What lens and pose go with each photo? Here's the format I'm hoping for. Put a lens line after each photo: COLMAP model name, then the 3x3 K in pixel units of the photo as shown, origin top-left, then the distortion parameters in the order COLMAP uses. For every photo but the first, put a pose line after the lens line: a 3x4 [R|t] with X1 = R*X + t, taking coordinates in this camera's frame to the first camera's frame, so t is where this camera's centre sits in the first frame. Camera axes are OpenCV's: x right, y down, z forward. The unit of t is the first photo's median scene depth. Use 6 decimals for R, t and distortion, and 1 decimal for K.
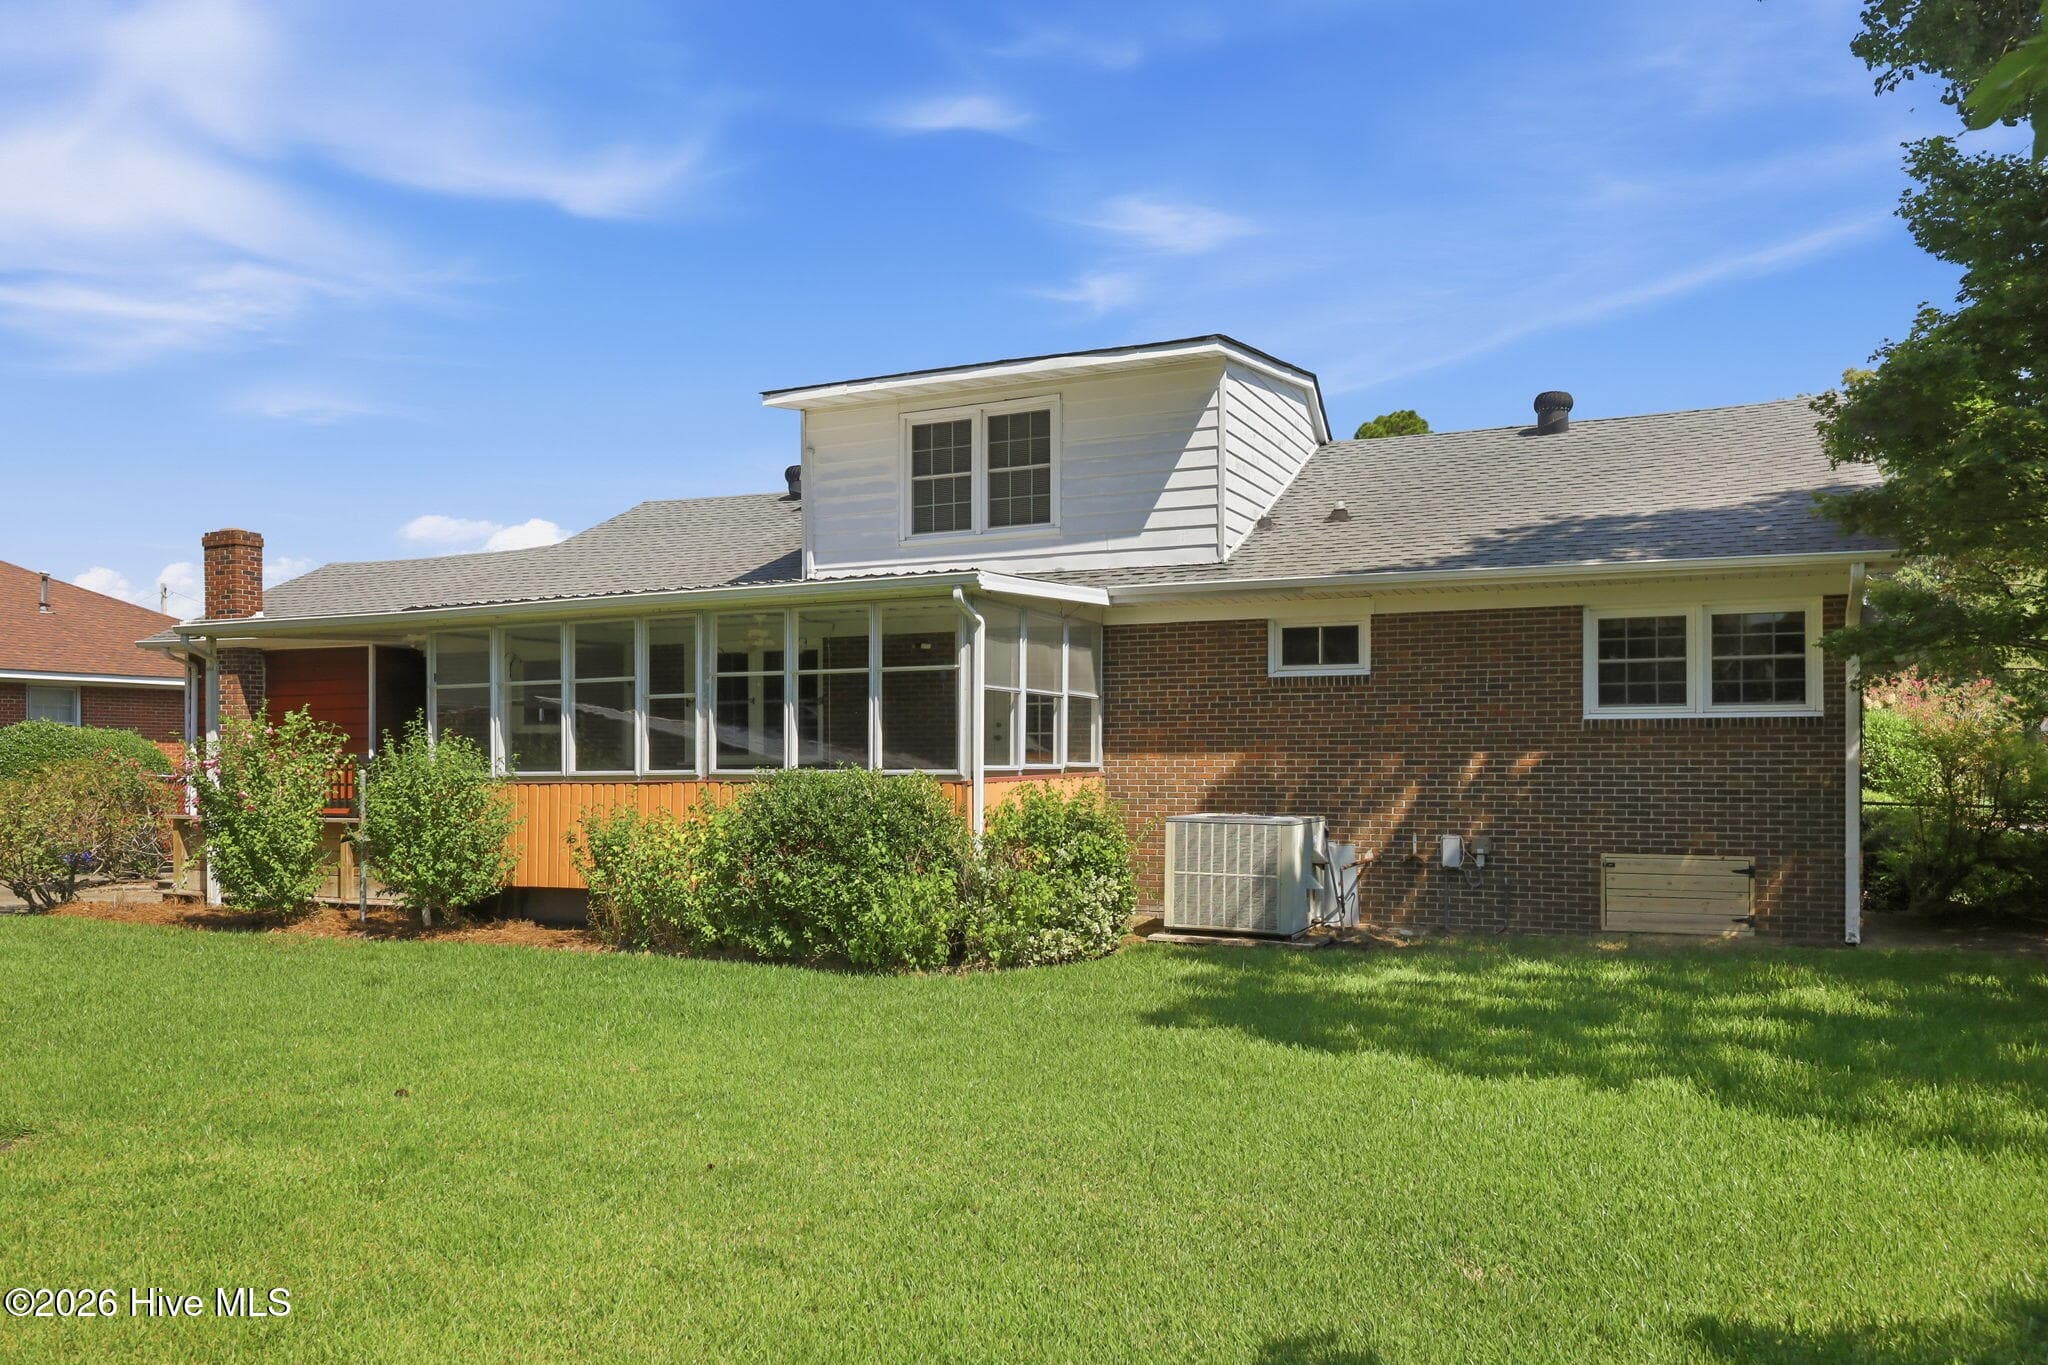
lens RADIAL K [[1477.7, 0, 1007.5], [0, 1477.7, 759.7], [0, 0, 1]] dist [-0.028470, 0.006883]
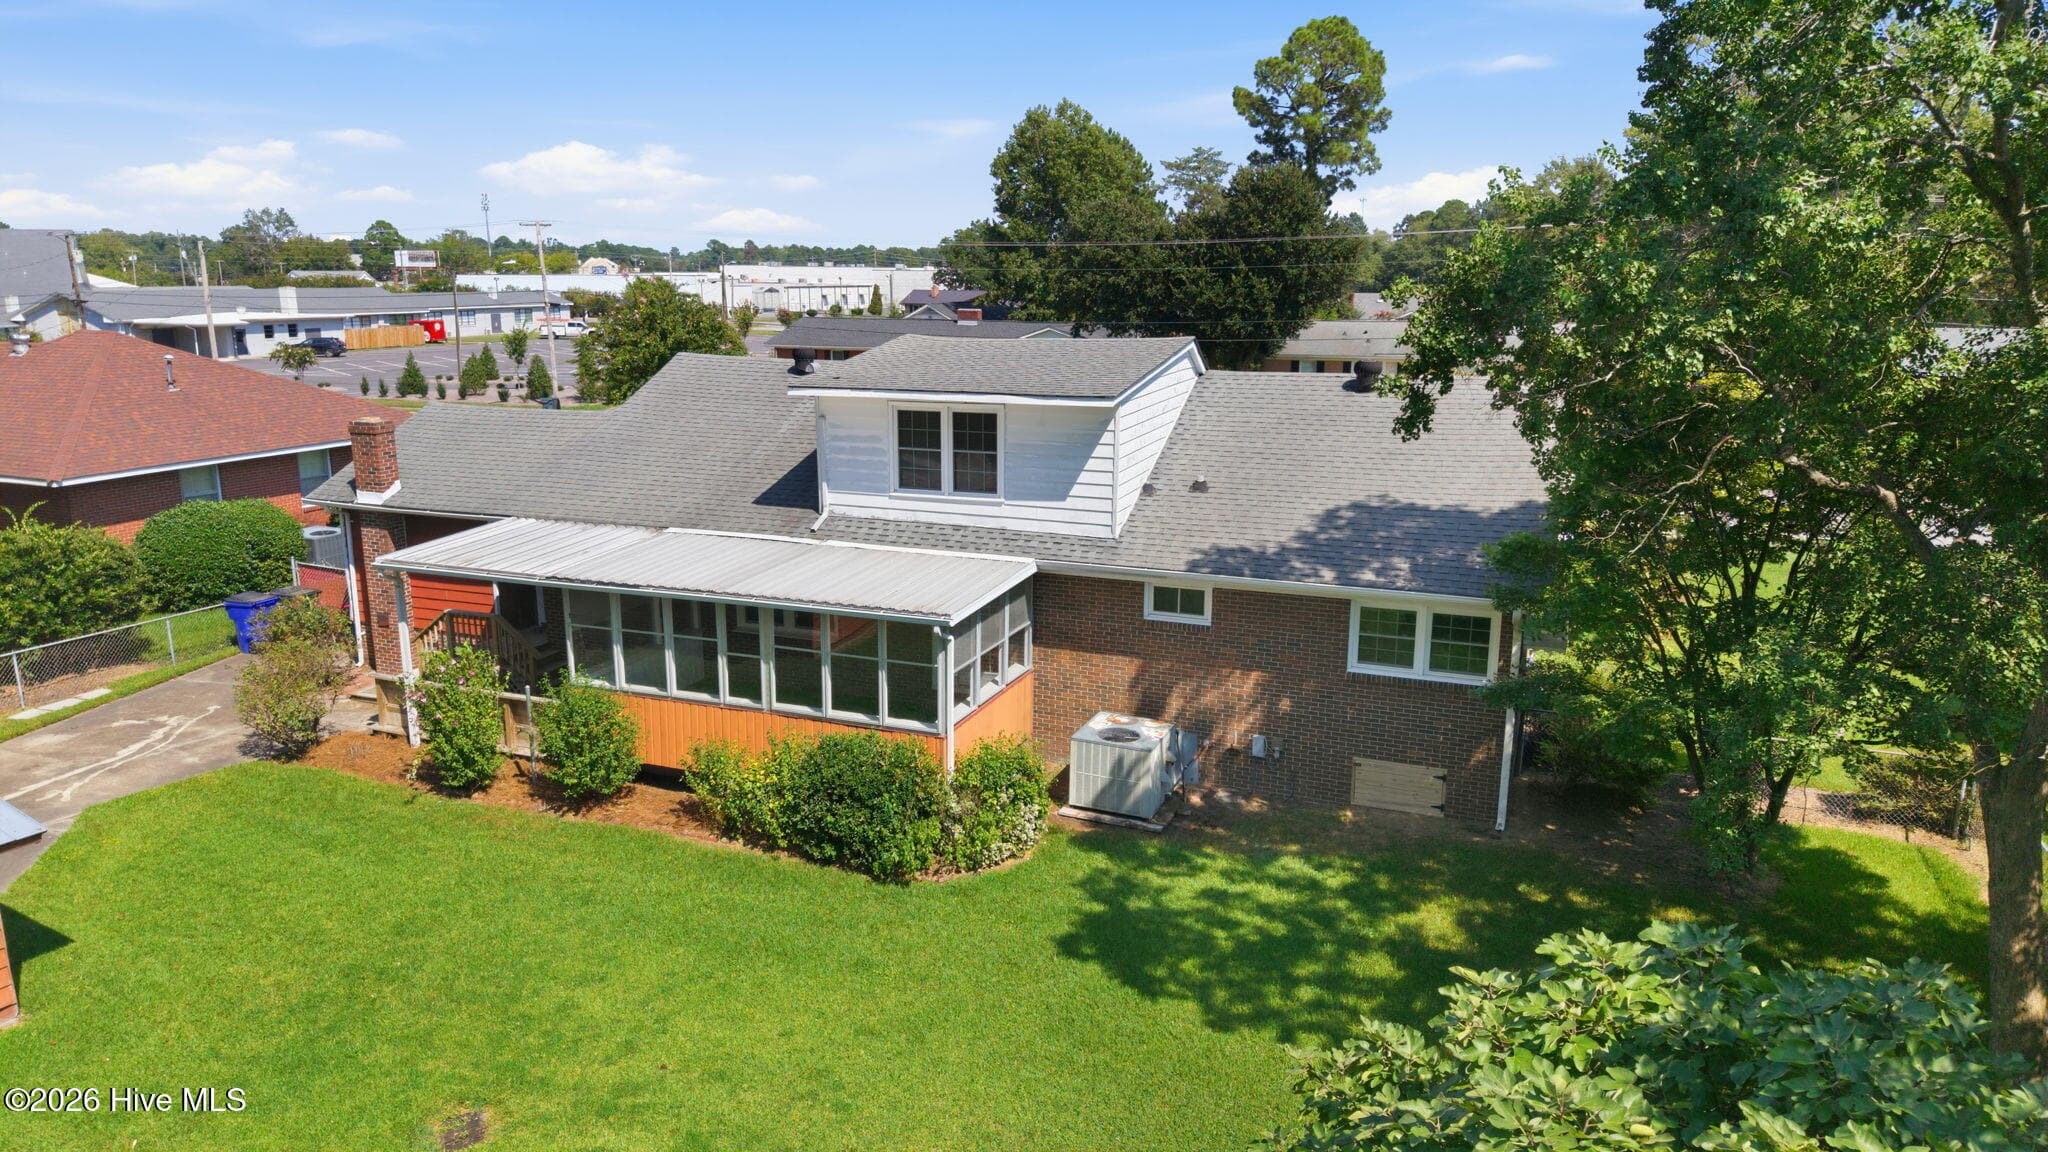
lens RADIAL K [[1377.7, 0, 995.8], [0, 1377.7, 558.3], [0, 0, 1]] dist [0.030977, -0.033321]
pose [[0.999728, -0.005106, 0.022746, -0.003008], [0.000336, 0.978776, 0.204930, -0.418625], [-0.023310, -0.204867, 0.978512, -0.350583]]
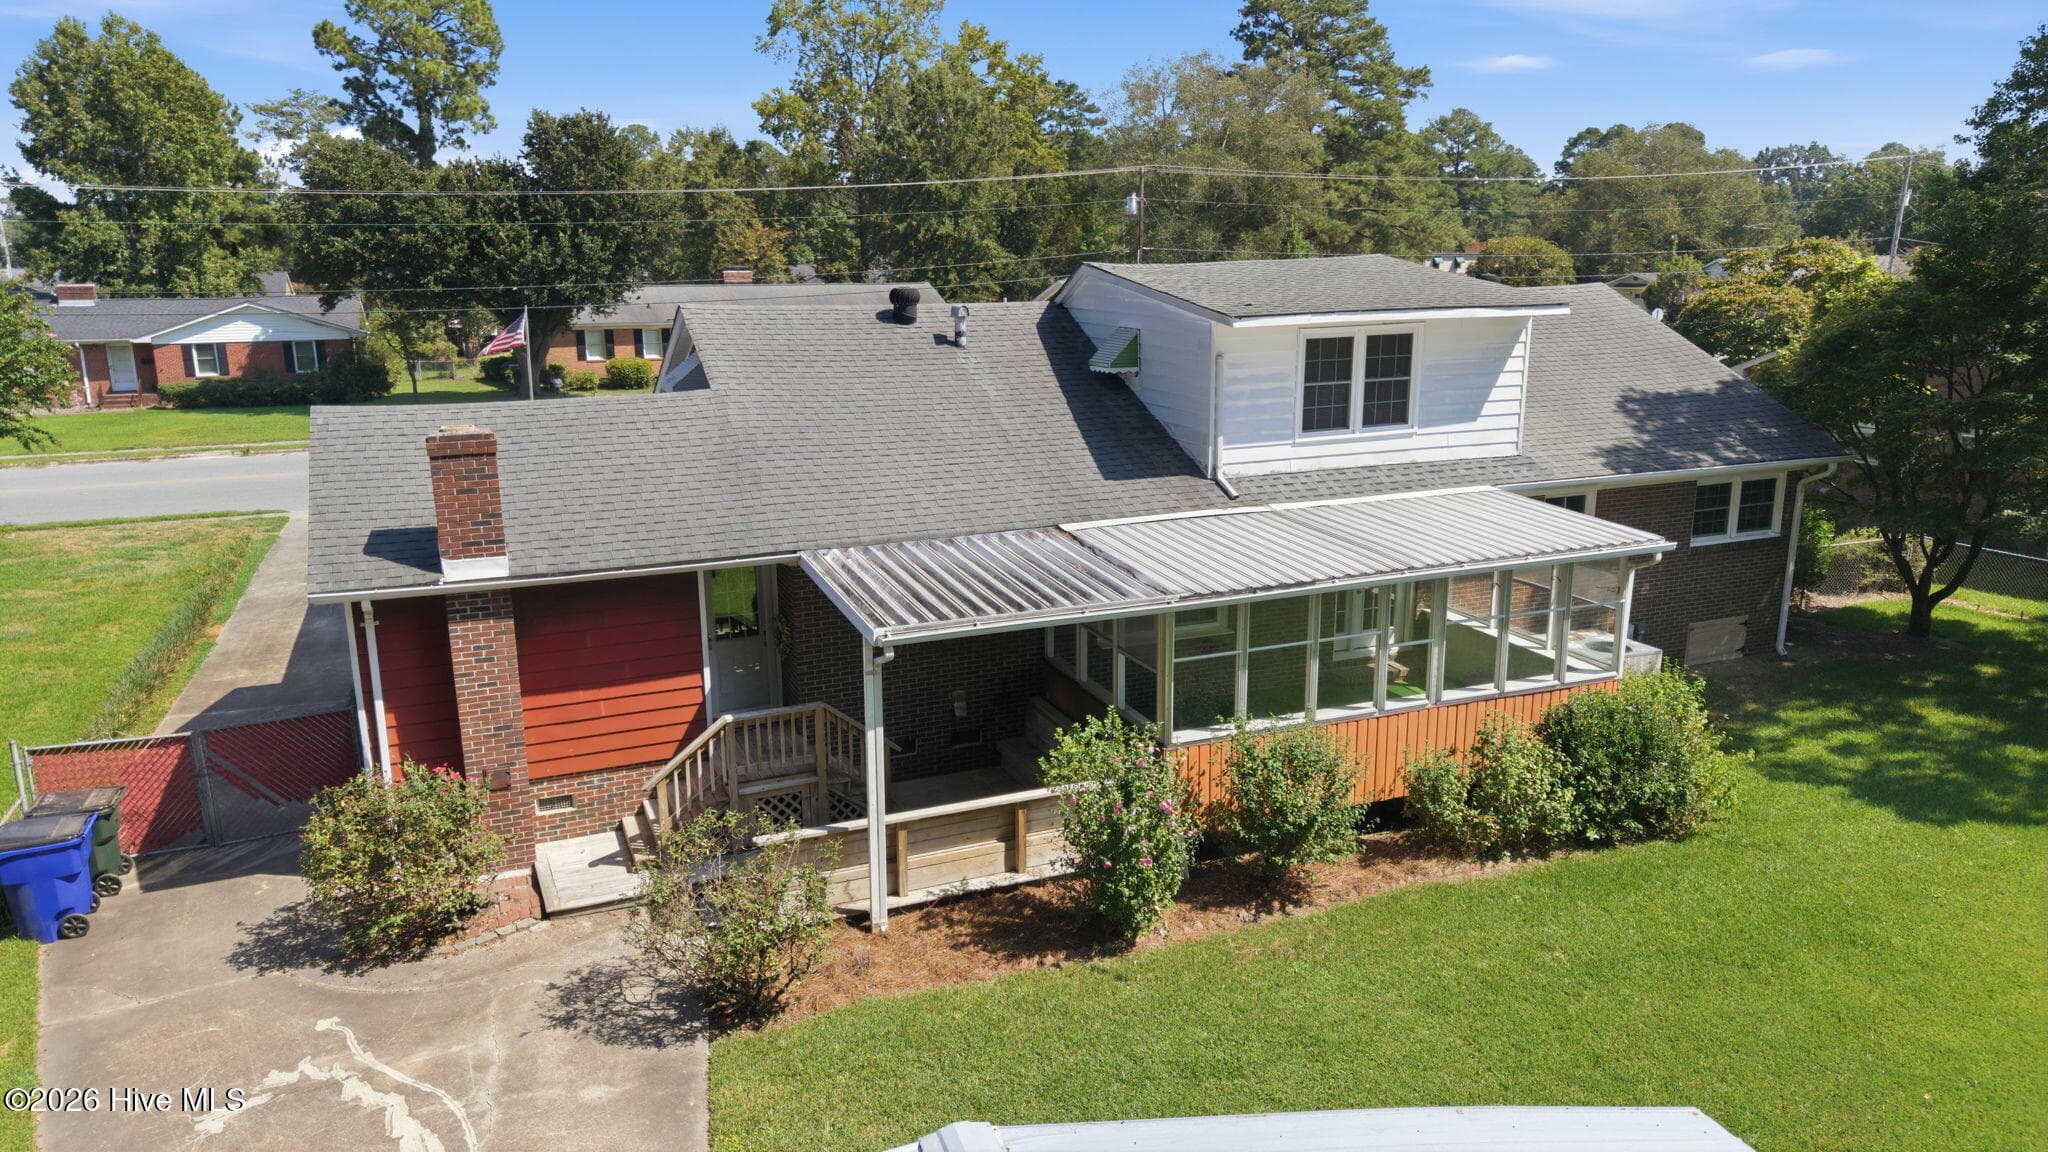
lens RADIAL K [[1377.7, 0, 1009.8], [0, 1377.7, 586.1], [0, 0, 1]] dist [0.030977, -0.033321]
pose [[0.688580, -0.177794, 0.703027, -1.209511], [0.007888, 0.971257, 0.237903, -0.350986], [-0.725117, -0.158270, 0.670191, 0.480355]]
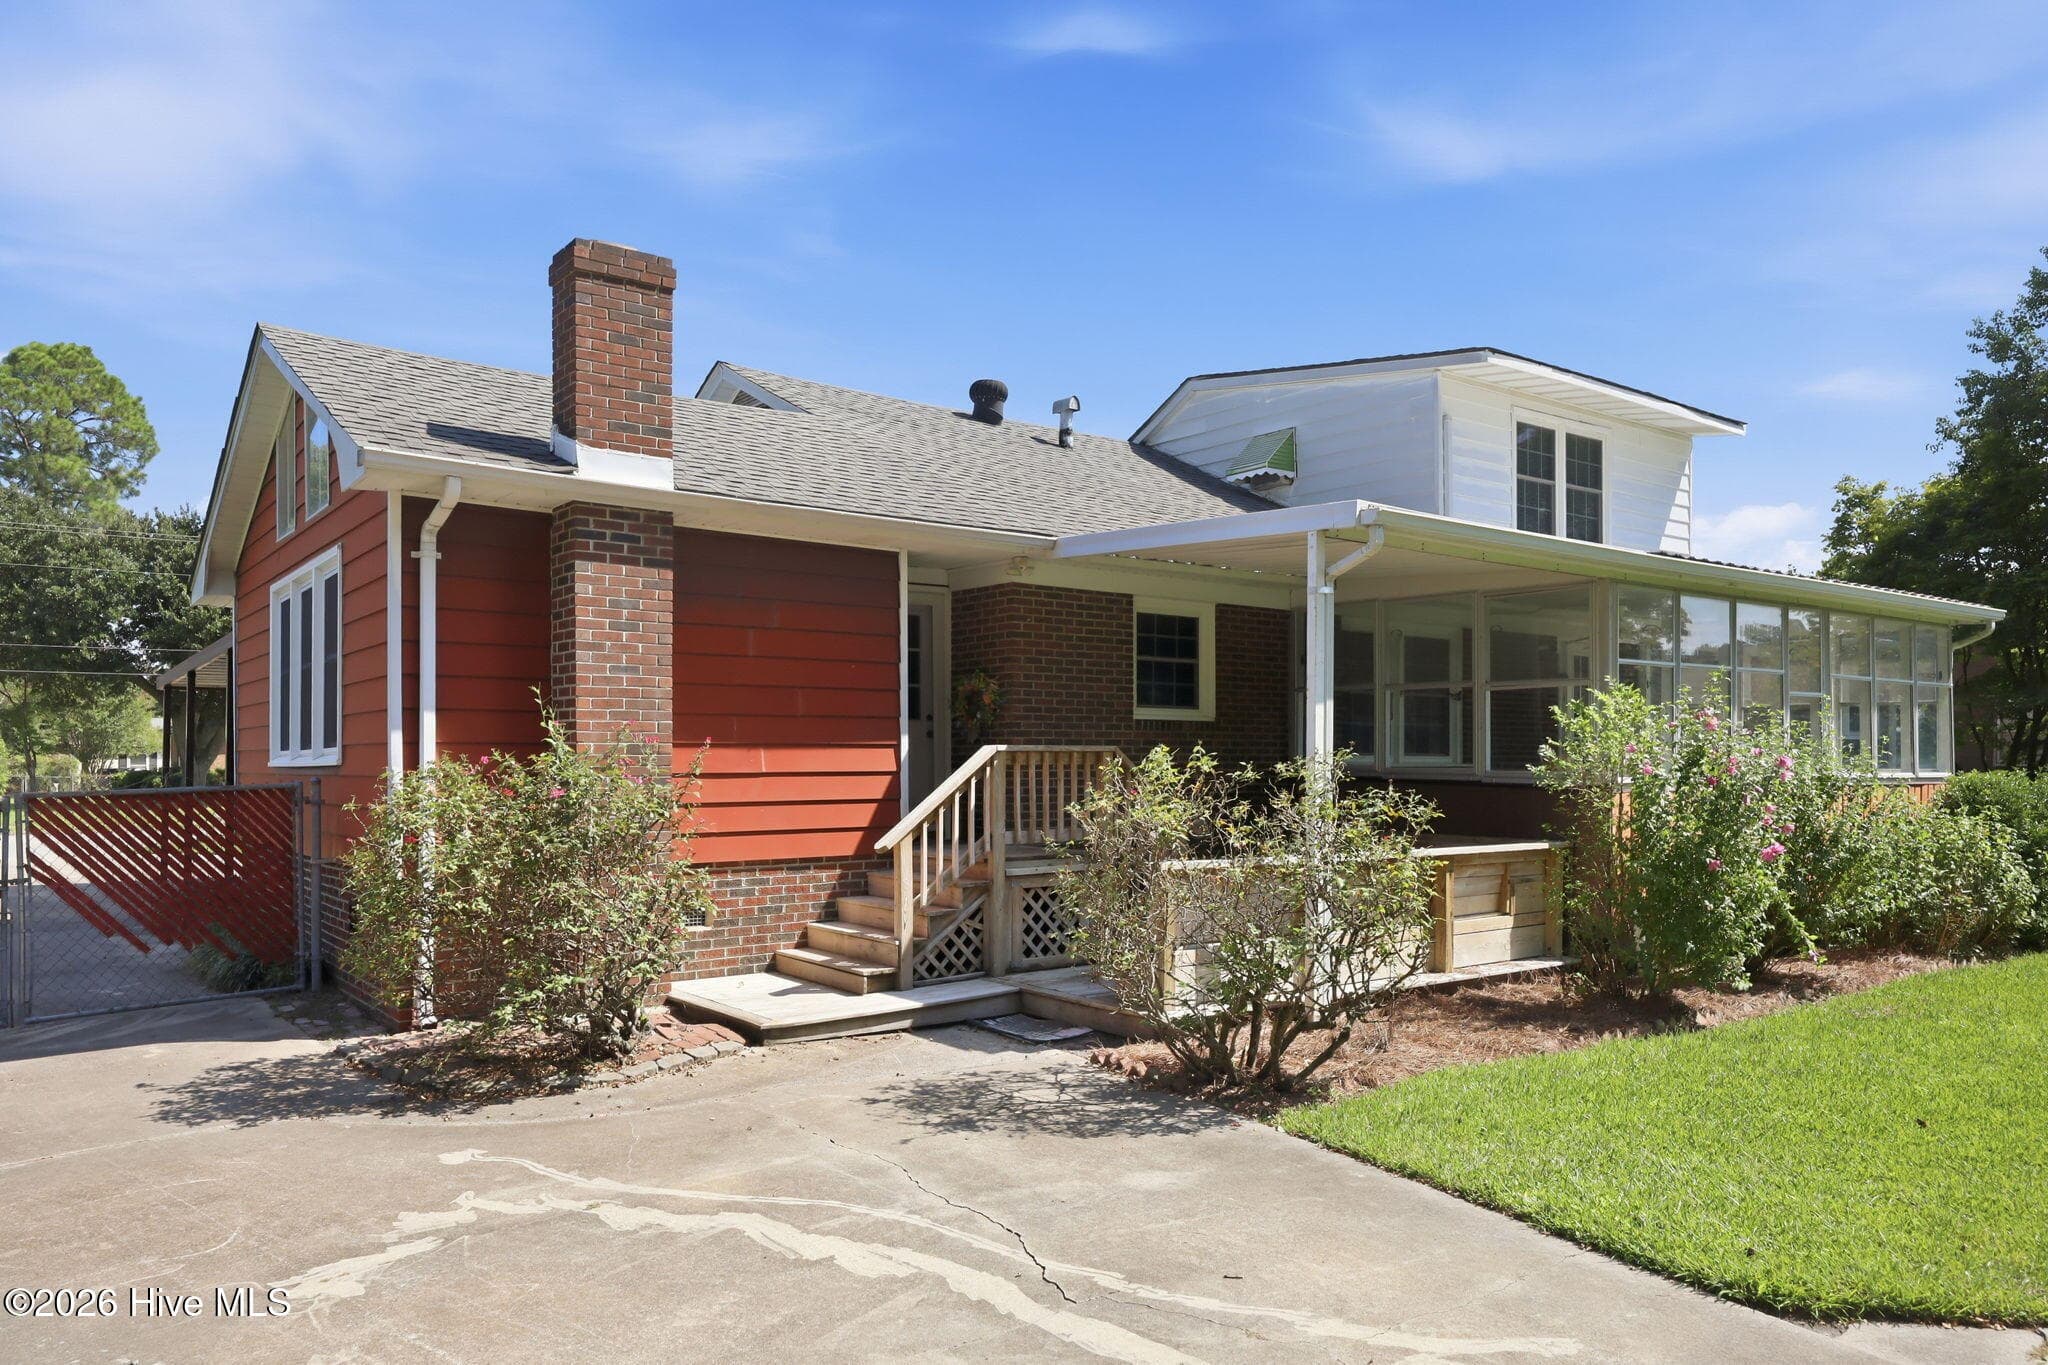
lens RADIAL K [[1422.3, 0, 1017.3], [0, 1422.3, 764.3], [0, 0, 1]] dist [-0.005907, 0.003395]
pose [[0.485807, 0.000688, 0.874066, -1.232867], [-0.002573, 0.999996, 0.000643, 0.000984], [-0.874063, -0.002561, 0.485807, 0.978838]]
